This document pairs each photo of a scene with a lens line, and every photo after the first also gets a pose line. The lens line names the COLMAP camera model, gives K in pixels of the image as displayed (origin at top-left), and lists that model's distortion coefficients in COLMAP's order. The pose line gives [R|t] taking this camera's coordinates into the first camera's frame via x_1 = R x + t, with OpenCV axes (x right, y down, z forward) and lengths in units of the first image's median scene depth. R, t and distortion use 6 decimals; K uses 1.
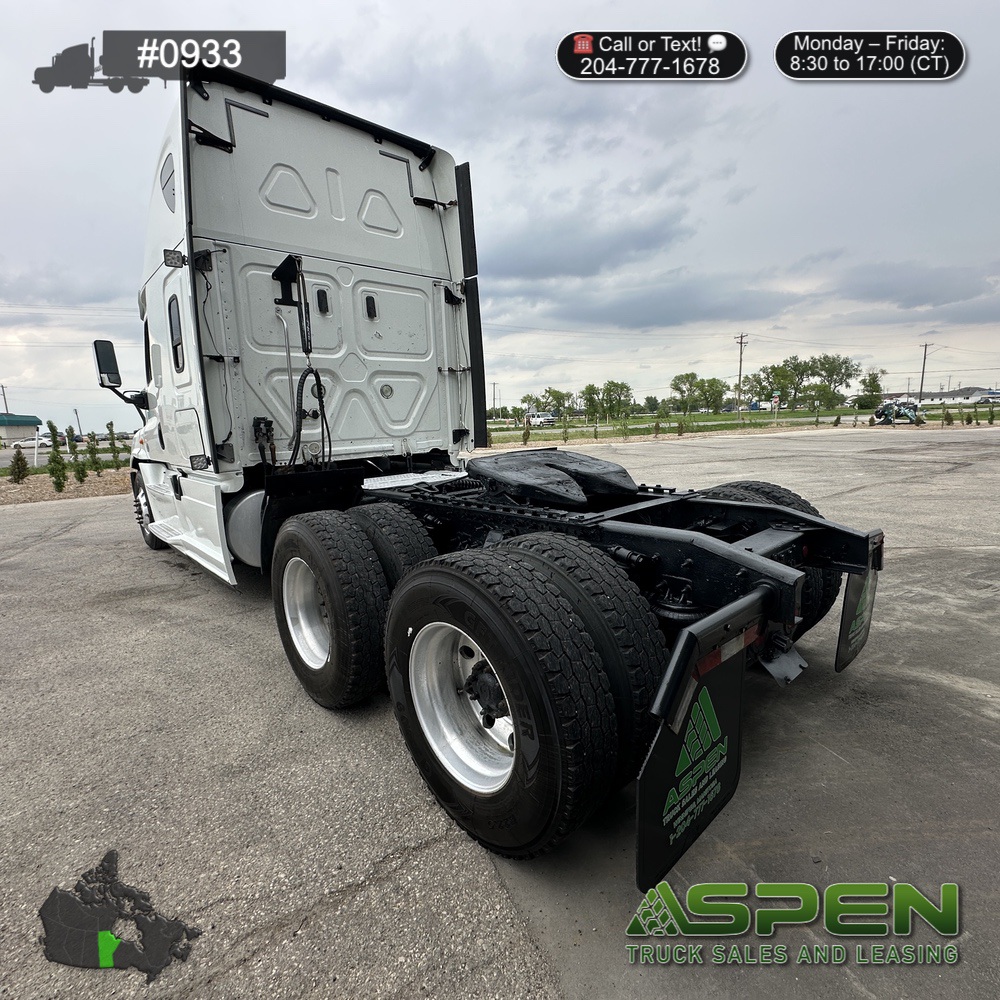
lens RADIAL K [[529.0, 0, 500.0], [0, 529.0, 500.0], [0, 0, 1]] dist [-0.001428, -0.000122]
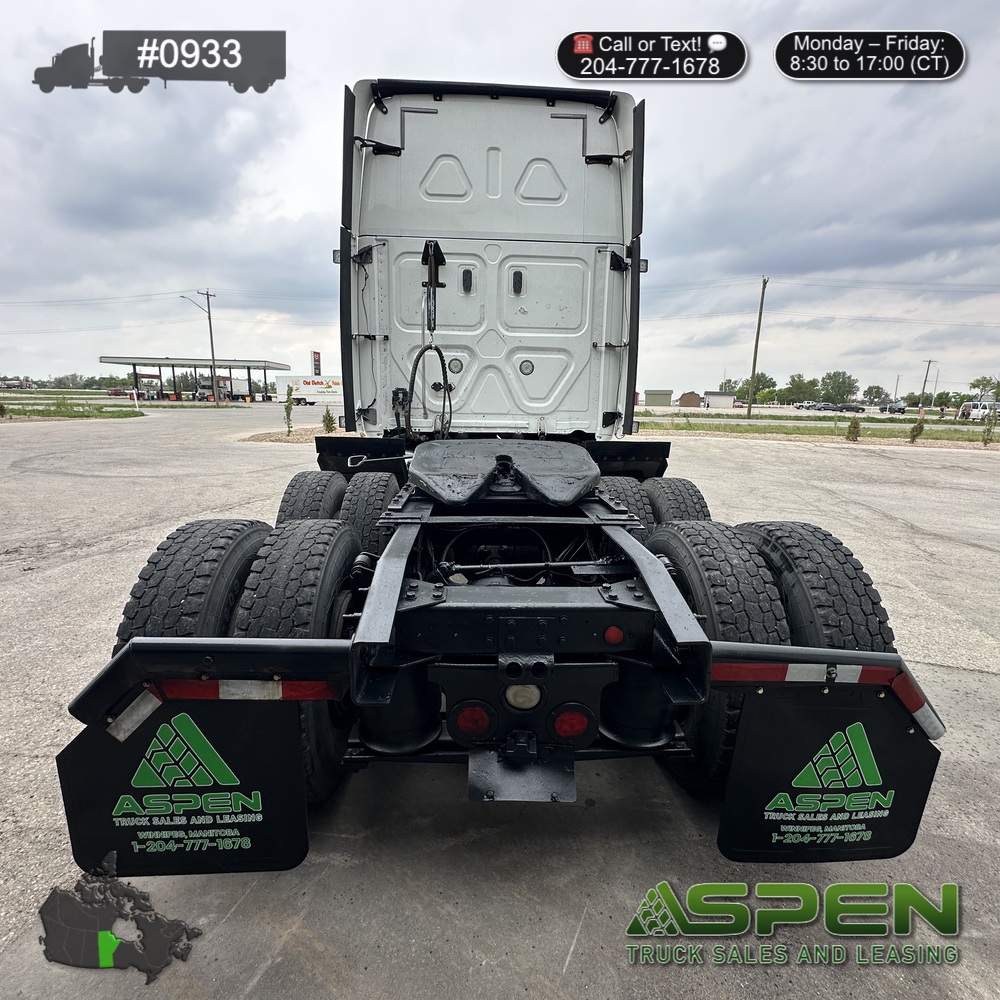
lens RADIAL K [[529.0, 0, 500.0], [0, 529.0, 500.0], [0, 0, 1]] dist [-0.001428, -0.000122]
pose [[0.769093, 0.174845, -0.614757, 0.476132], [-0.147243, 0.984452, 0.095782, -0.058827], [0.621945, 0.016853, 0.782879, 0.236468]]
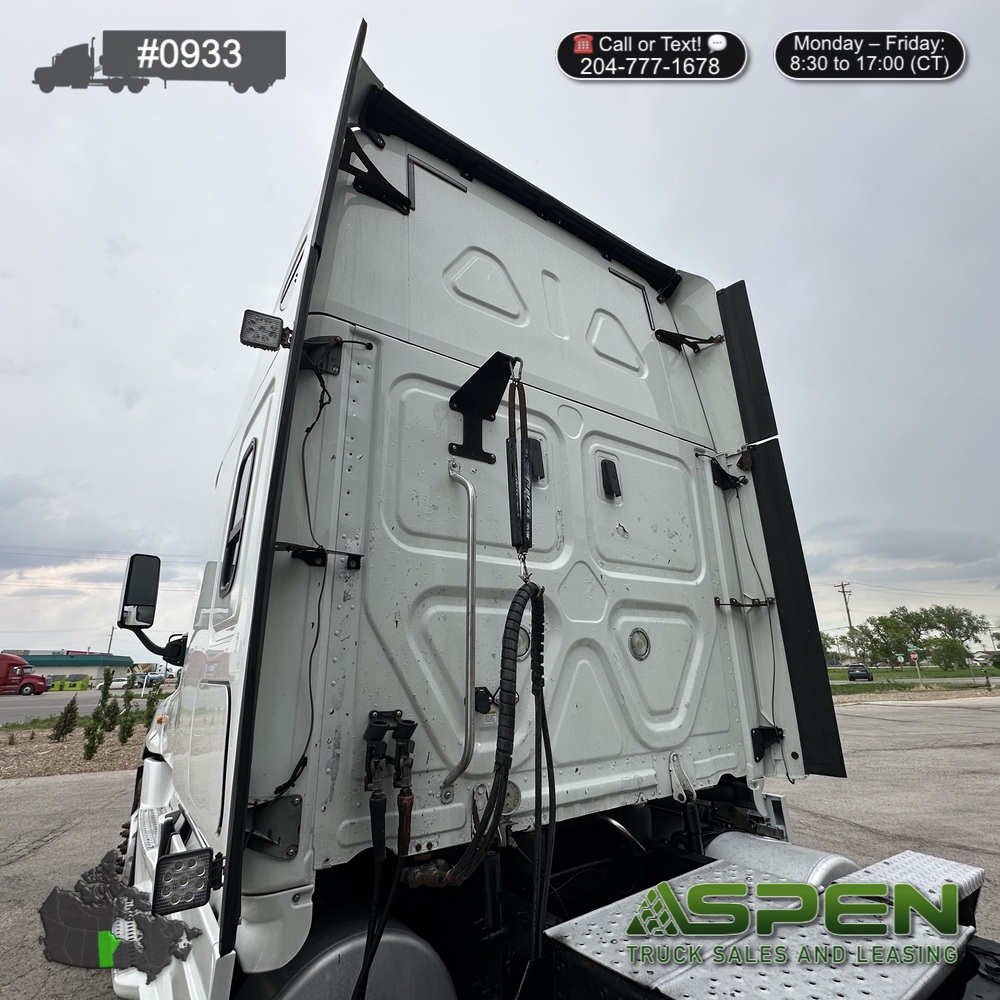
lens RADIAL K [[529.0, 0, 500.0], [0, 529.0, 500.0], [0, 0, 1]] dist [-0.001428, -0.000122]
pose [[0.991344, -0.017519, -0.130112, -0.325059], [-0.042177, 0.896024, -0.441998, -0.129795], [0.124327, 0.443660, 0.887529, 0.616193]]
